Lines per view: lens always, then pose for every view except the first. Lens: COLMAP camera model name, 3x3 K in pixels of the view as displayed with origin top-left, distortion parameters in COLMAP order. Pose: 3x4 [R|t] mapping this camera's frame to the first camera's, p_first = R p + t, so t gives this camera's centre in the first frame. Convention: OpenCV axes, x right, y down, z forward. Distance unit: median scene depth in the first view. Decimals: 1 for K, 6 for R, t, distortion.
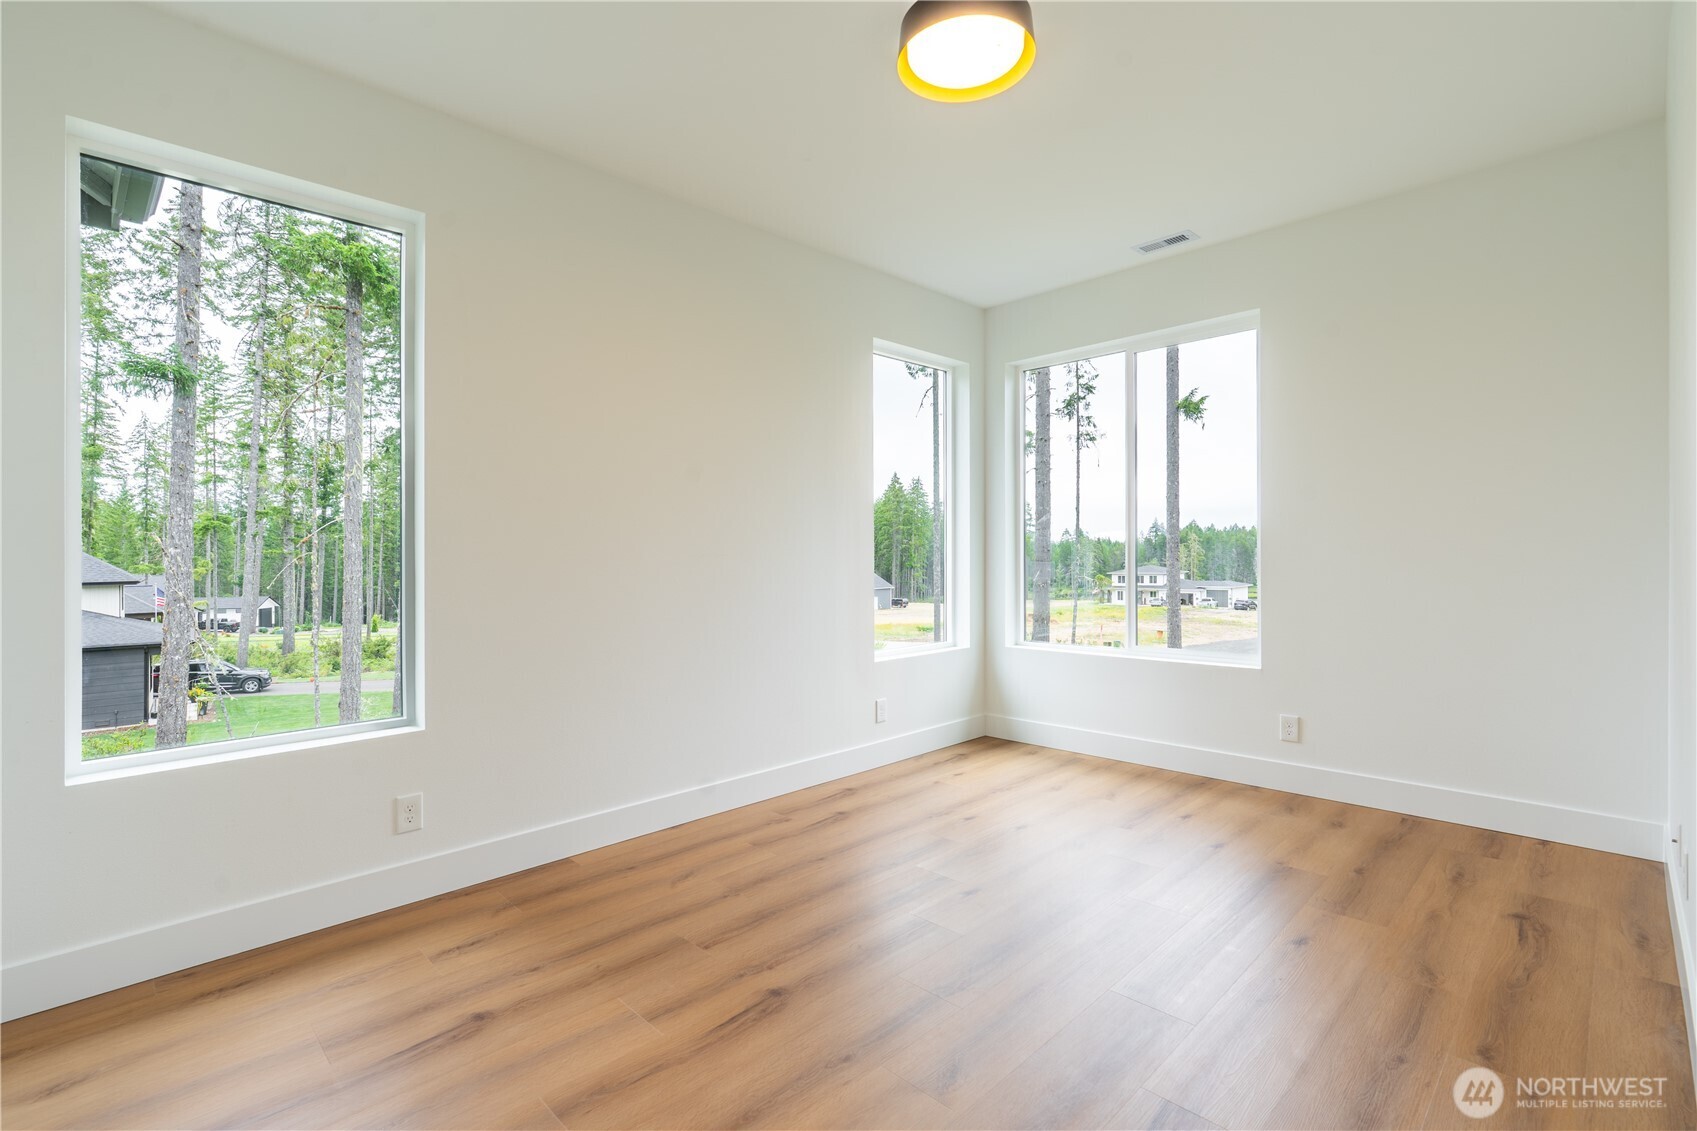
lens RADIAL K [[768.1, 0, 849.7], [0, 768.1, 557.7], [0, 0, 1]] dist [0.001005, -0.000172]
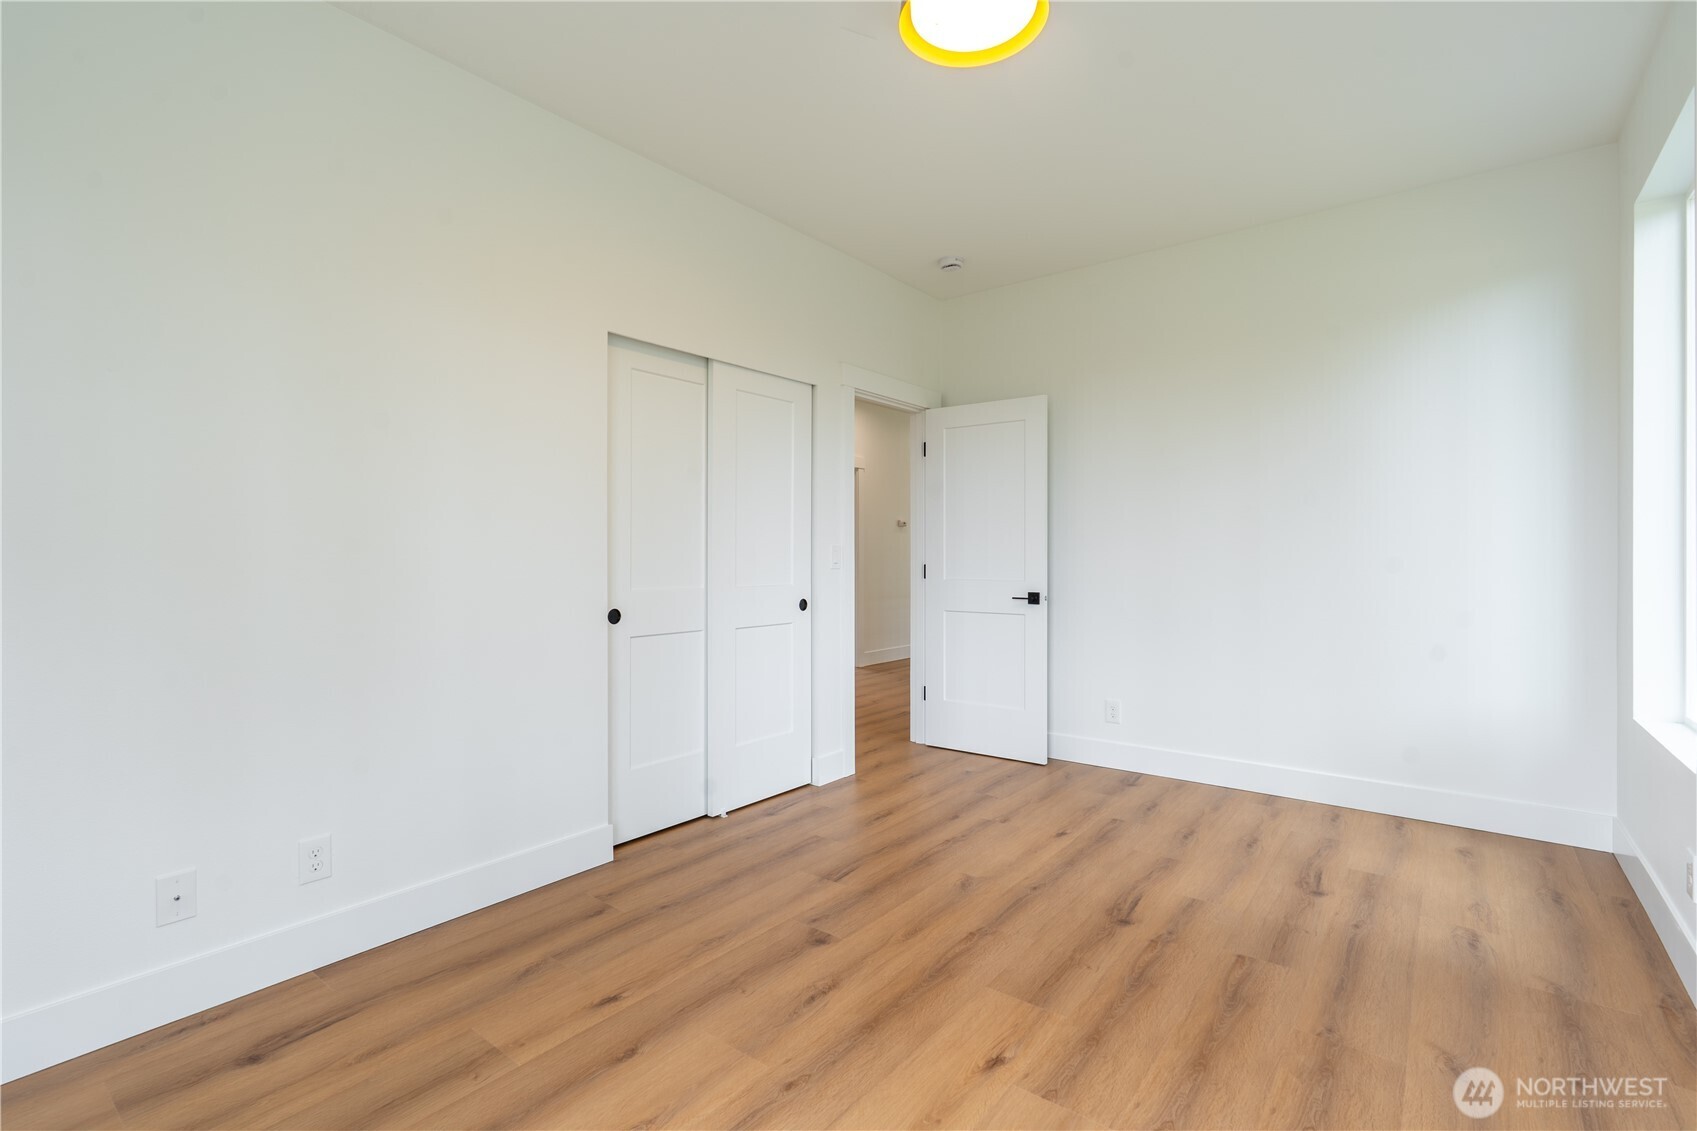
lens RADIAL K [[768.1, 0, 847.4], [0, 768.1, 560.5], [0, 0, 1]] dist [0.001005, -0.000172]
pose [[-0.992214, 0.016808, -0.123408, 0.419446], [0.015546, 0.999817, 0.011181, -0.008584], [0.123573, 0.009176, -0.992293, 1.916181]]
